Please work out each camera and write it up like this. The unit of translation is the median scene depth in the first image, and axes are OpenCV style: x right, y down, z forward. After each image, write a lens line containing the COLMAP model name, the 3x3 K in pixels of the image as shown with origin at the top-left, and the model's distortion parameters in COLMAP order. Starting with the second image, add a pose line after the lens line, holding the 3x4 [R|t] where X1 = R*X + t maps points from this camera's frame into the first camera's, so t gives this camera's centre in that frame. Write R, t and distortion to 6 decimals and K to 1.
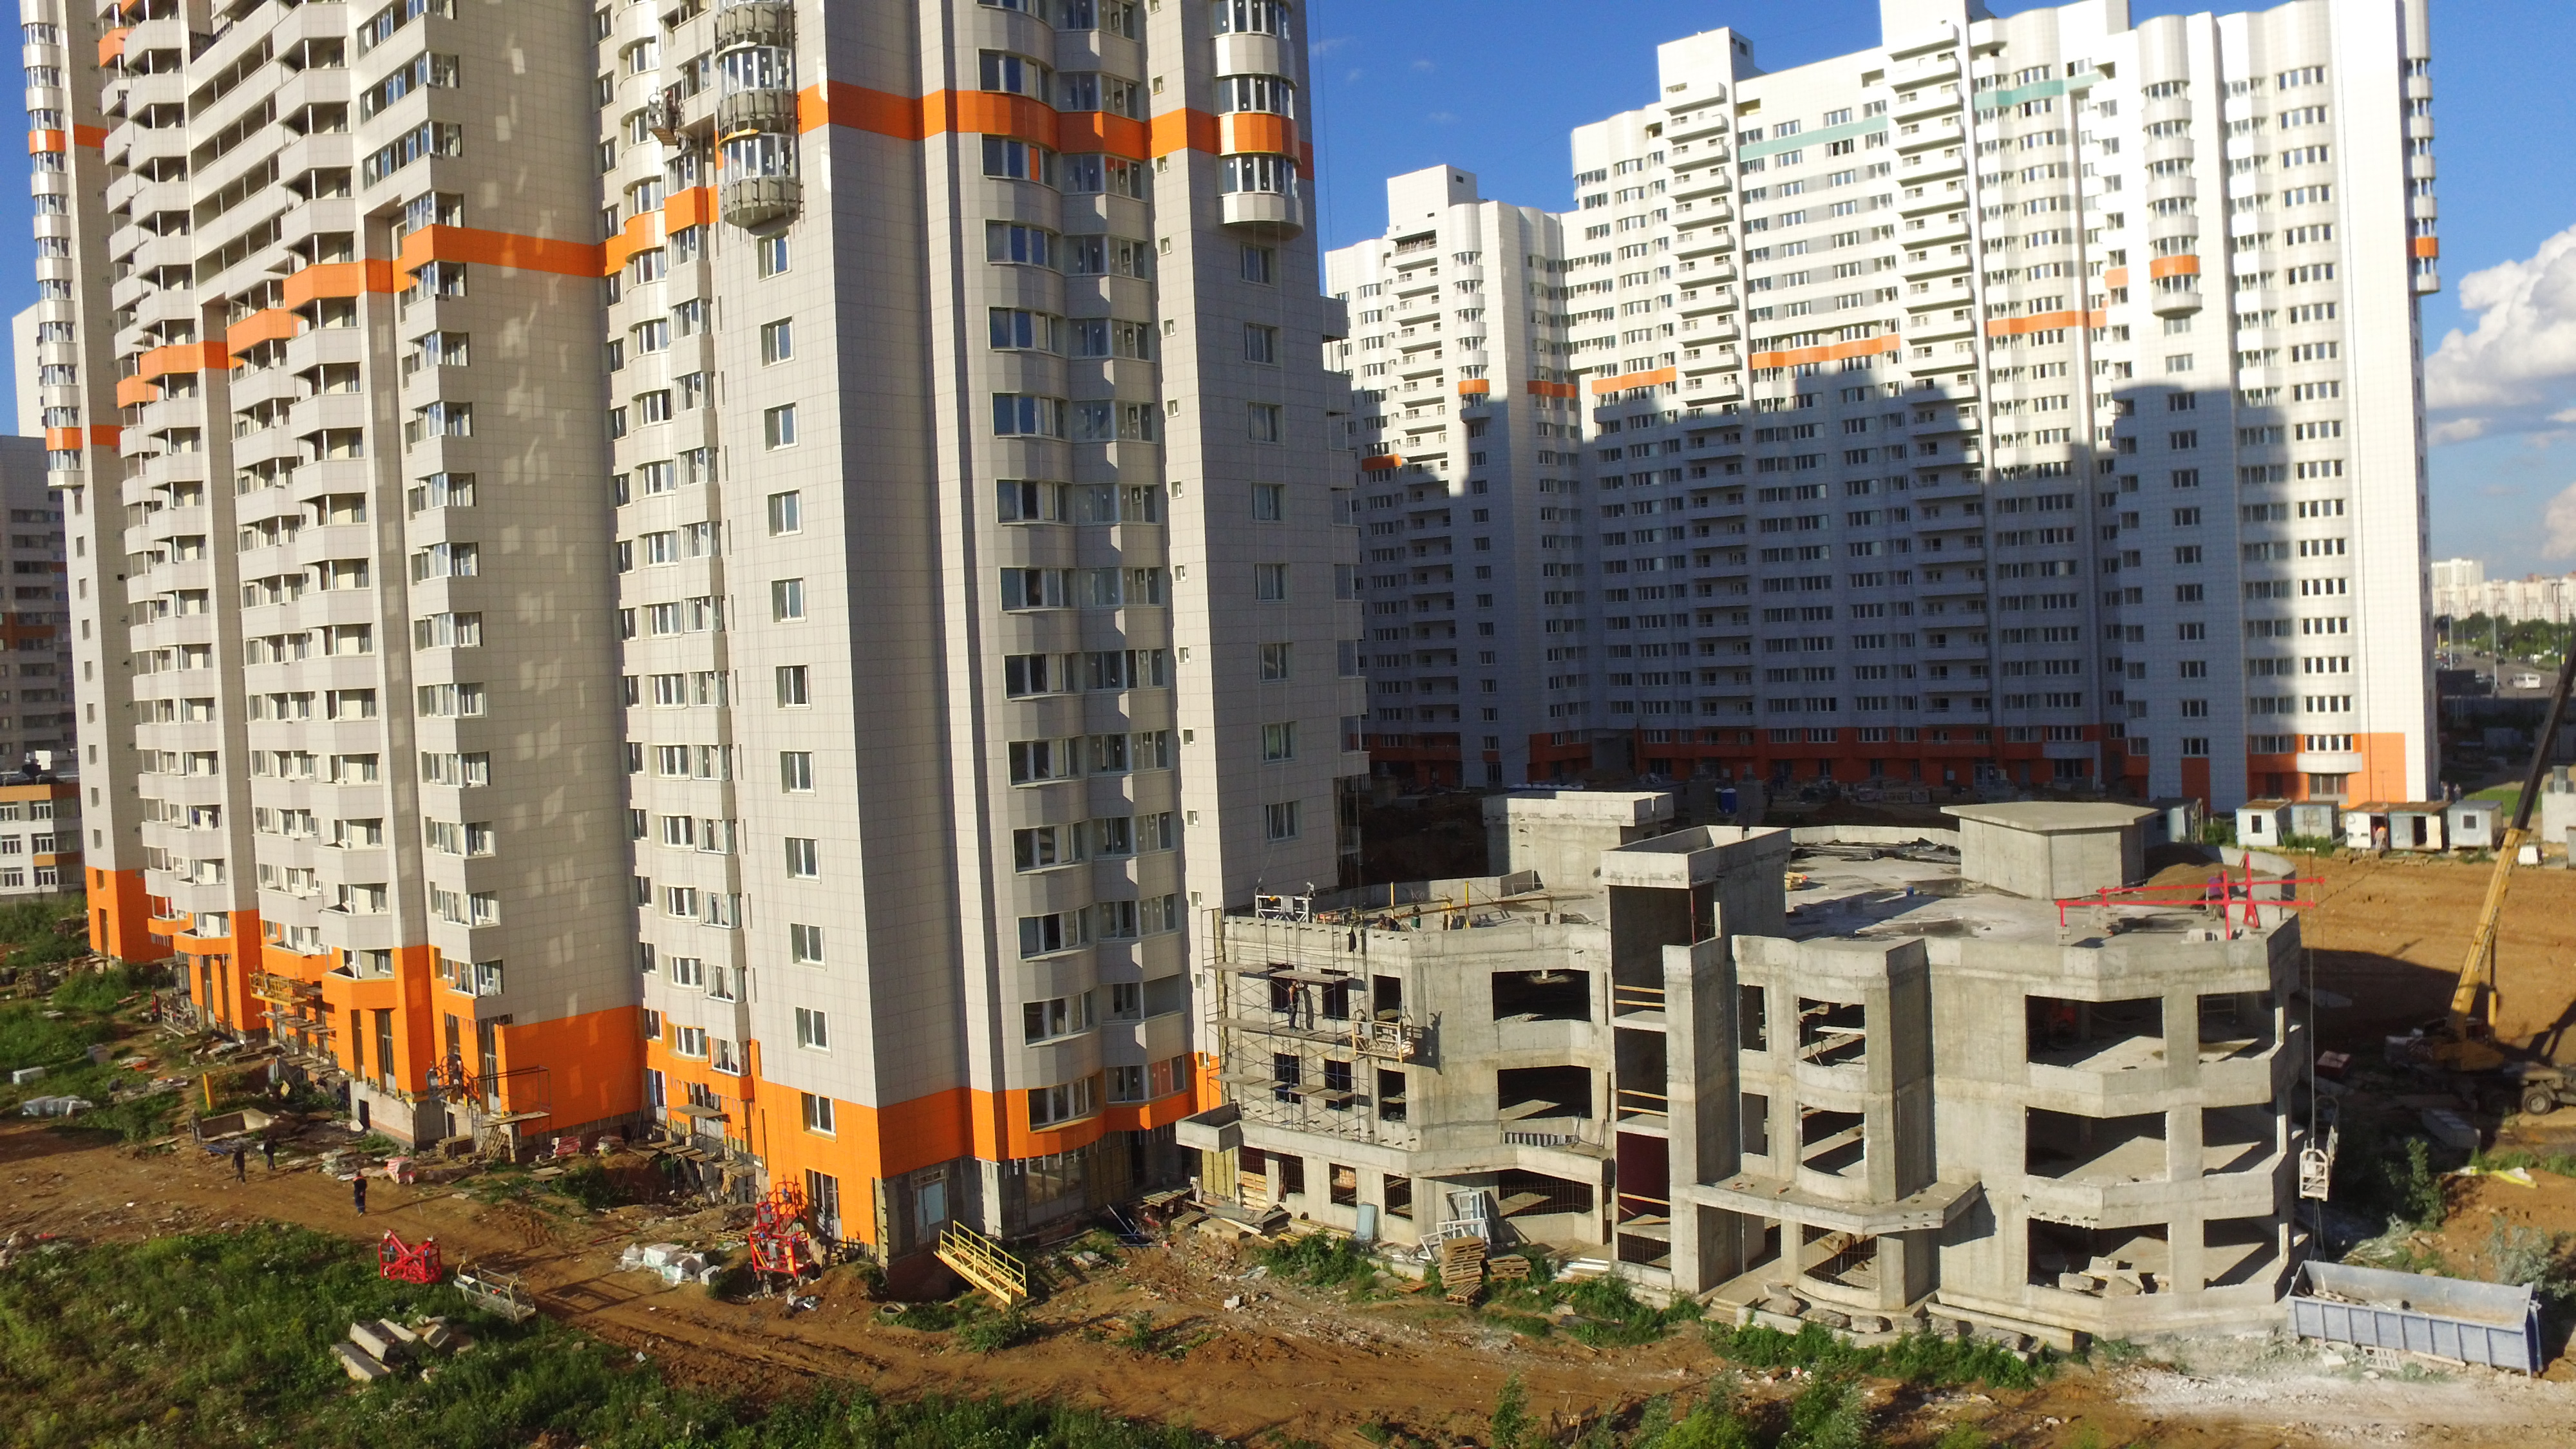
lens RADIAL K [[1733.7, 0, 1293.6], [0, 1733.7, 687.2], [0, 0, 1]] dist [-0.127783, 0.095426]
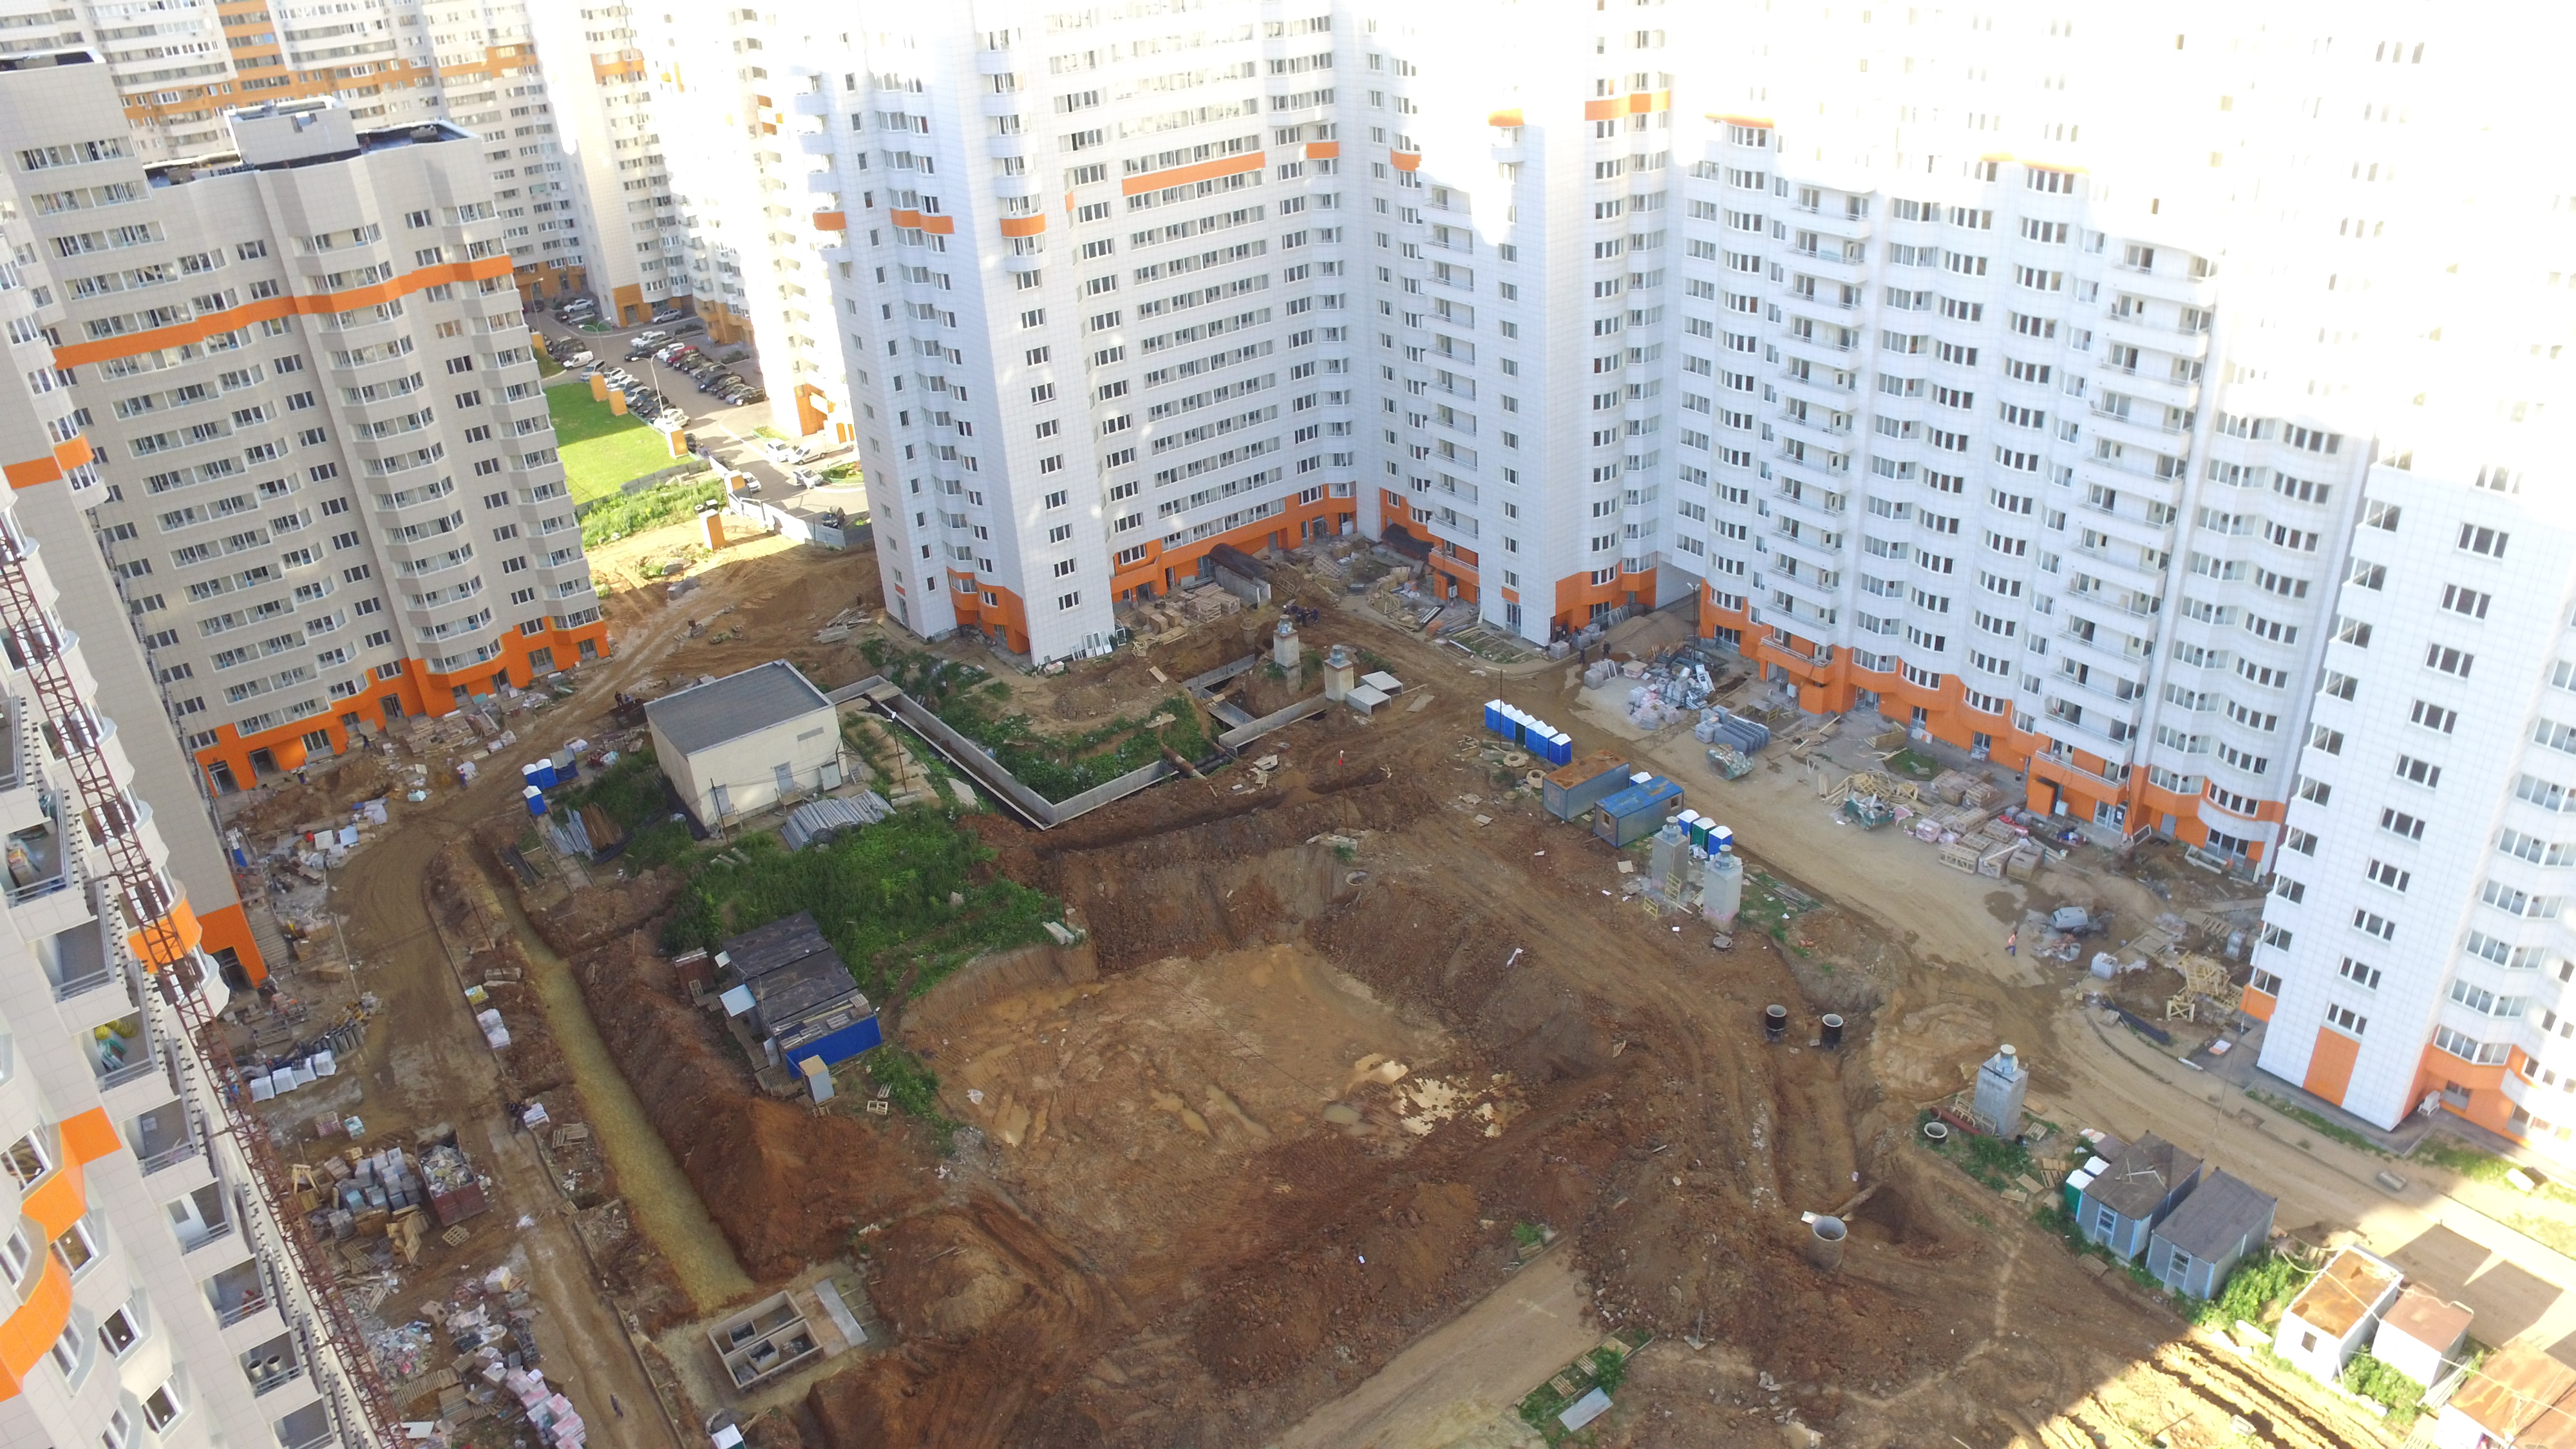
lens RADIAL K [[1733.7, 0, 1293.6], [0, 1733.7, 687.2], [0, 0, 1]] dist [-0.127783, 0.095426]
pose [[0.973763, 0.094070, -0.207213, 0.254655], [0.010846, 0.890340, 0.455166, -0.385794], [0.227307, -0.445471, 0.865960, 0.392699]]
